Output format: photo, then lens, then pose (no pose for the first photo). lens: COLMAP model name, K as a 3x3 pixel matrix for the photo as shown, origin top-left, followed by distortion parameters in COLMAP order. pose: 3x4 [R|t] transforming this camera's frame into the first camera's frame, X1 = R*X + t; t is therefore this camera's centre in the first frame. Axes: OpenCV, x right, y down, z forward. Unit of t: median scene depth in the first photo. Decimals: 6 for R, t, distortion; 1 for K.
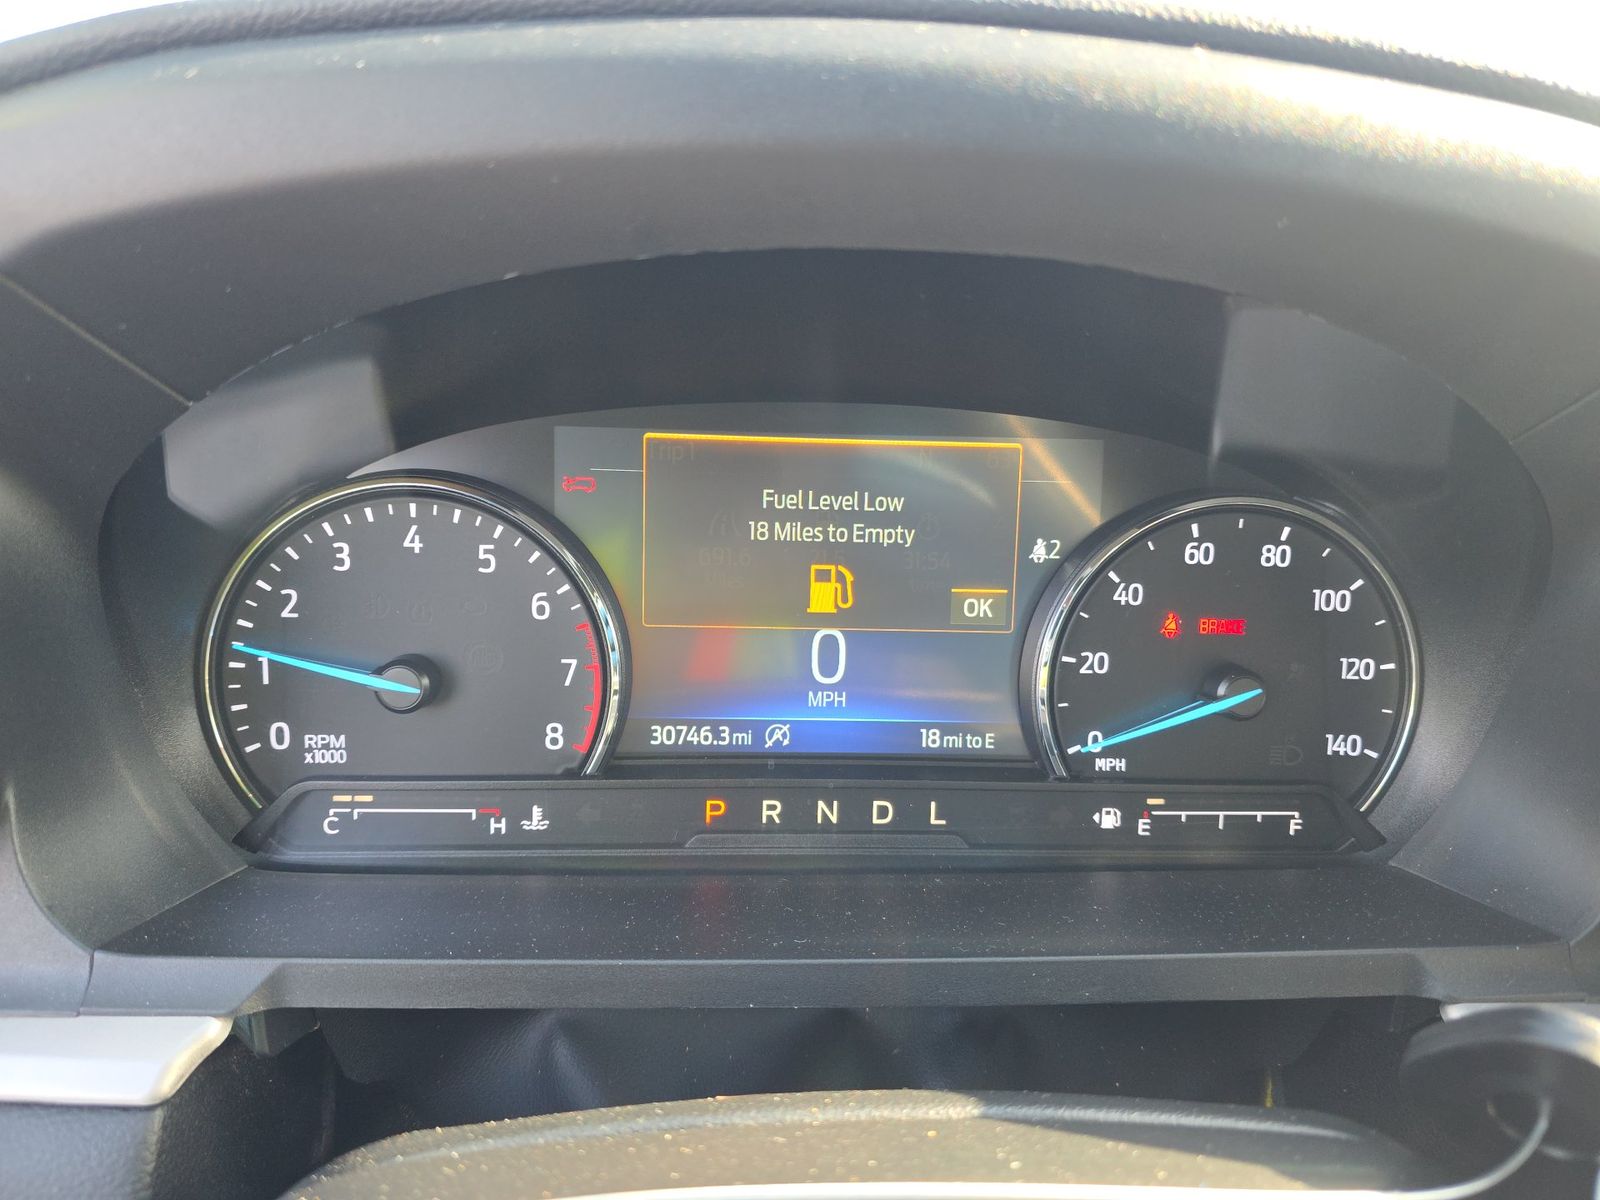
lens RADIAL K [[1100.3, 0, 808.2], [0, 1100.3, 593.5], [0, 0, 1]] dist [0.062490, -0.070588]
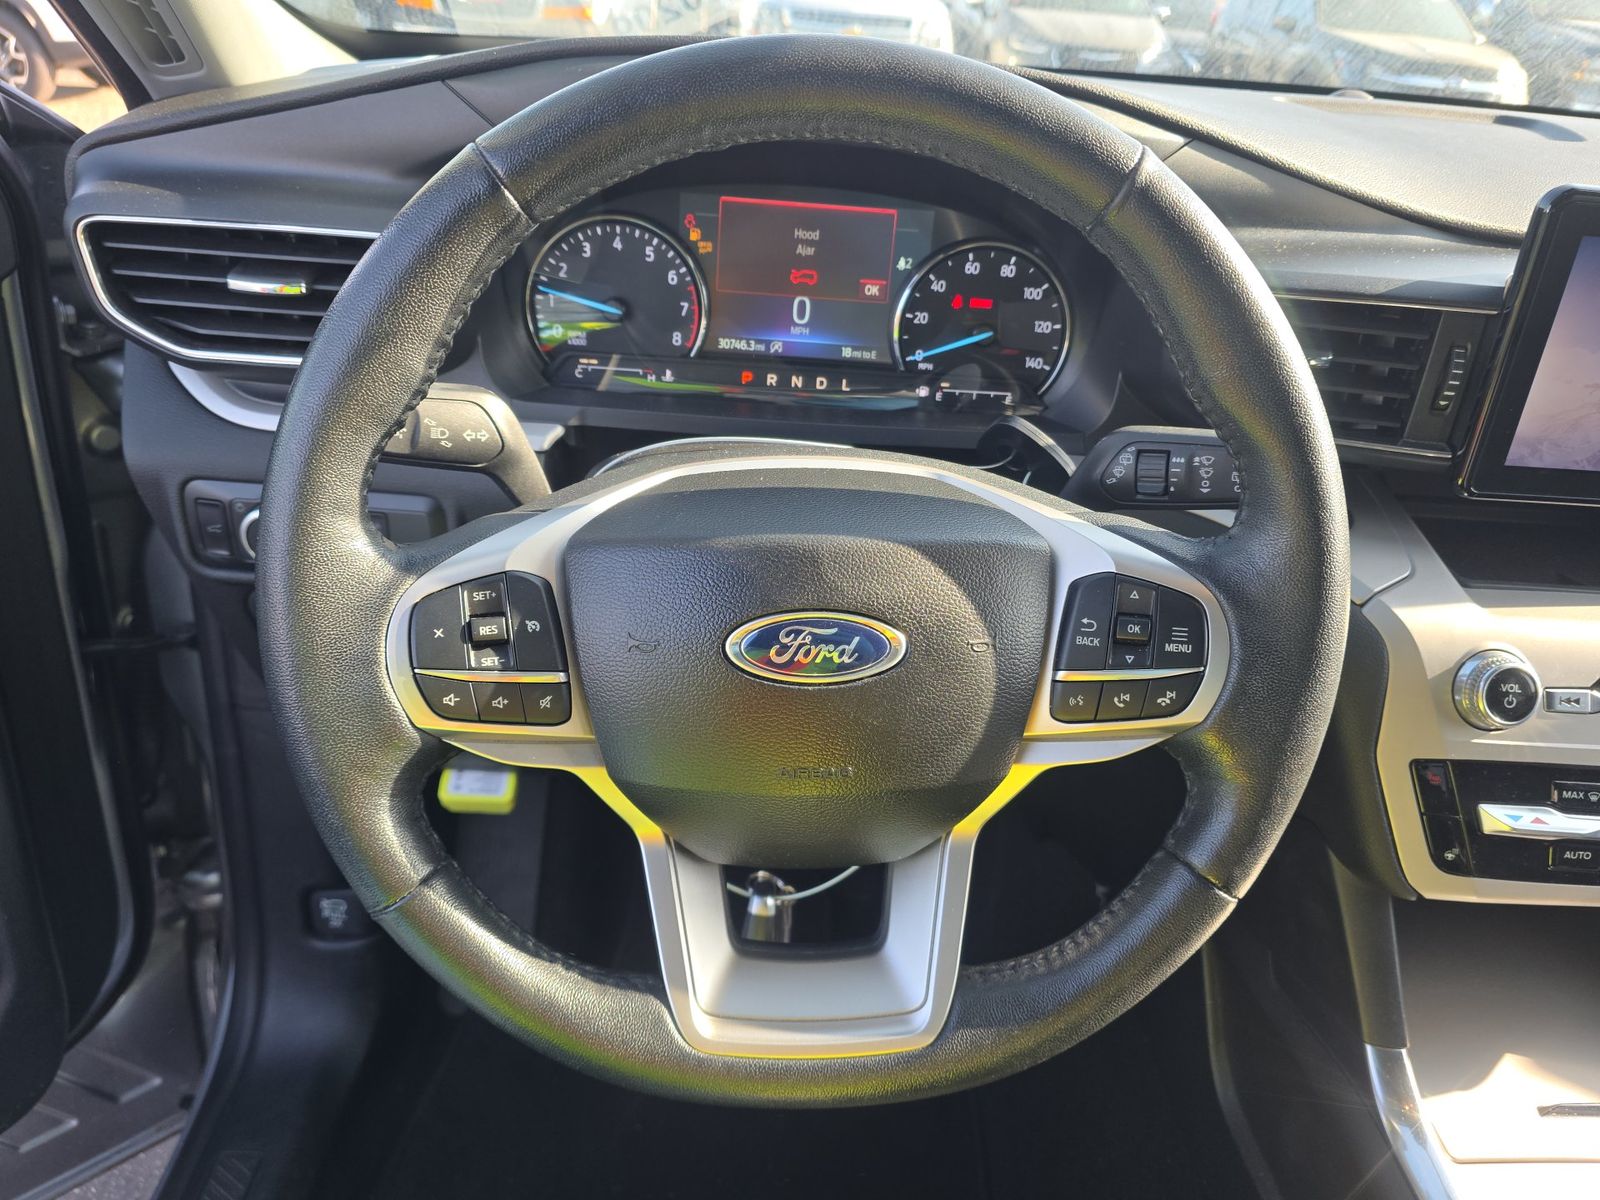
lens RADIAL K [[1100.3, 0, 808.2], [0, 1100.3, 593.5], [0, 0, 1]] dist [0.062490, -0.070588]
pose [[0.998339, 0.054477, -0.018747, 0.105401], [-0.048604, 0.971105, 0.233653, 0.091986], [0.030934, -0.232353, 0.972139, -1.267627]]
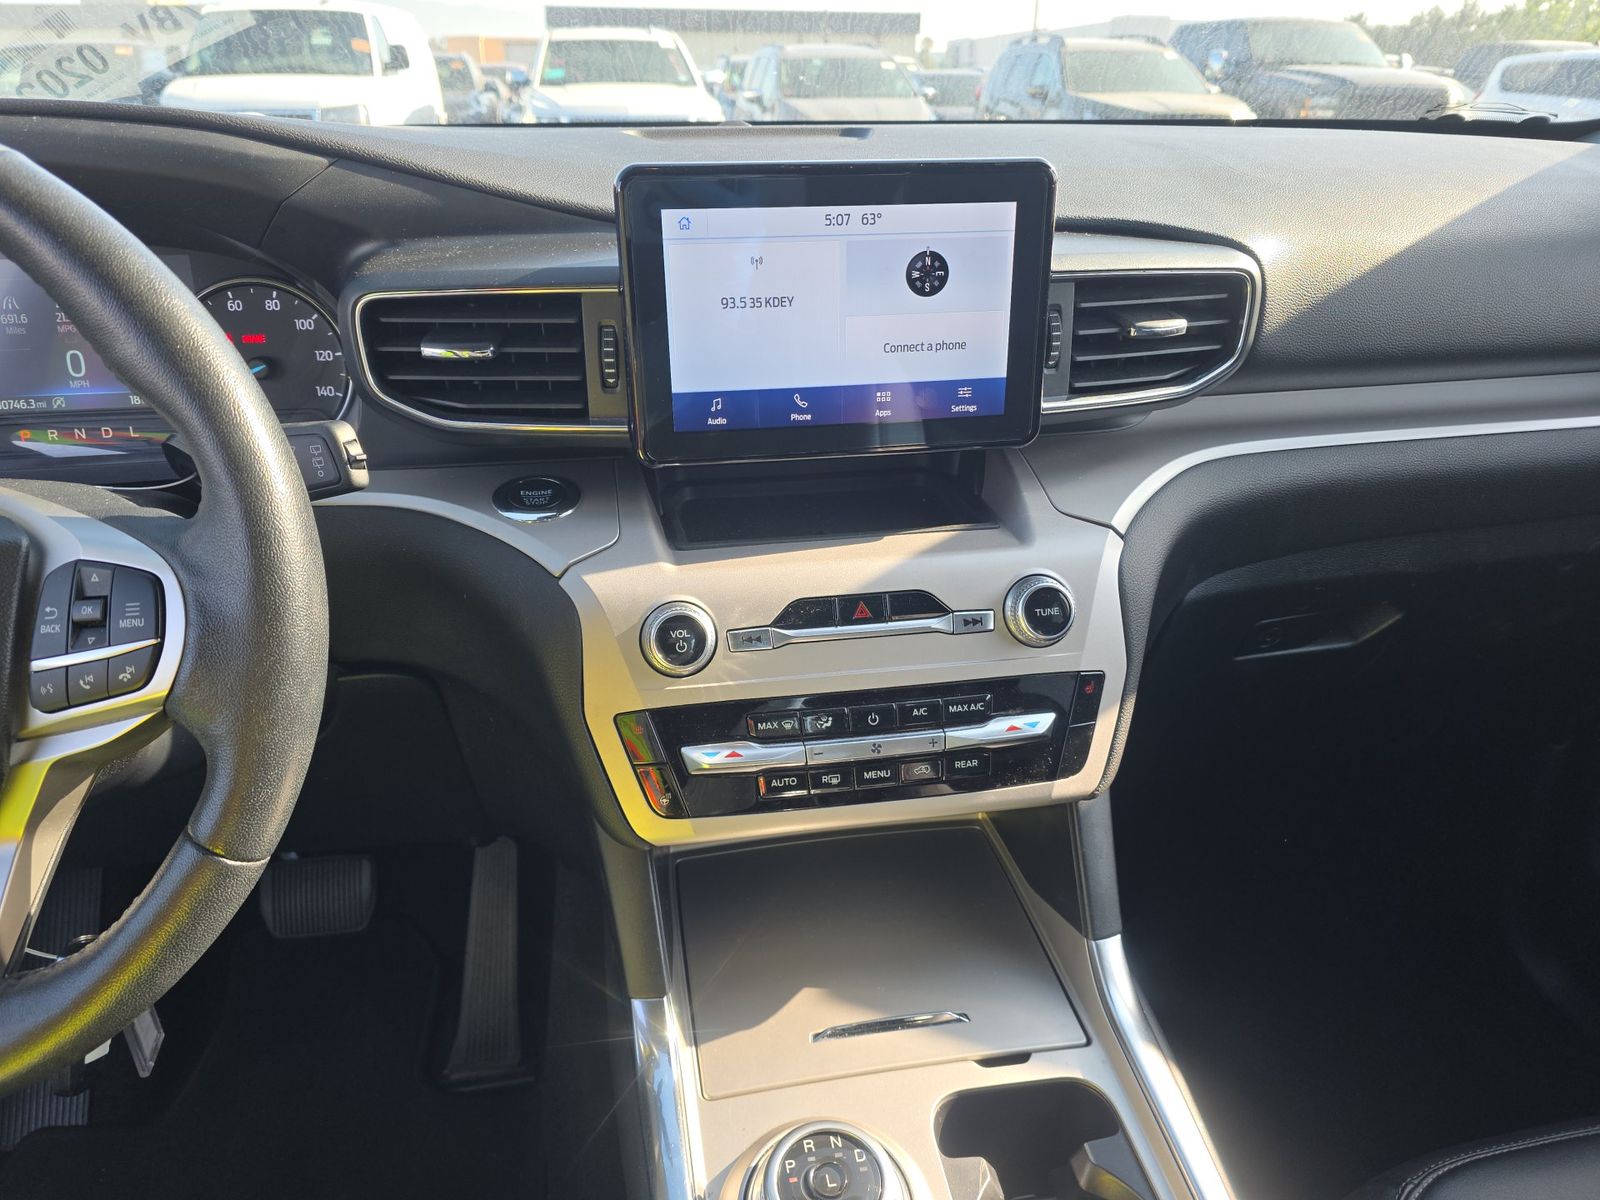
lens RADIAL K [[1102.5, 0, 789.3], [0, 1102.5, 598.6], [0, 0, 1]] dist [0.063560, -0.070874]
pose [[0.993490, -0.075983, 0.084879, 1.216760], [0.061041, 0.984145, 0.166530, 0.236460], [-0.096187, -0.160265, 0.982376, -1.396147]]
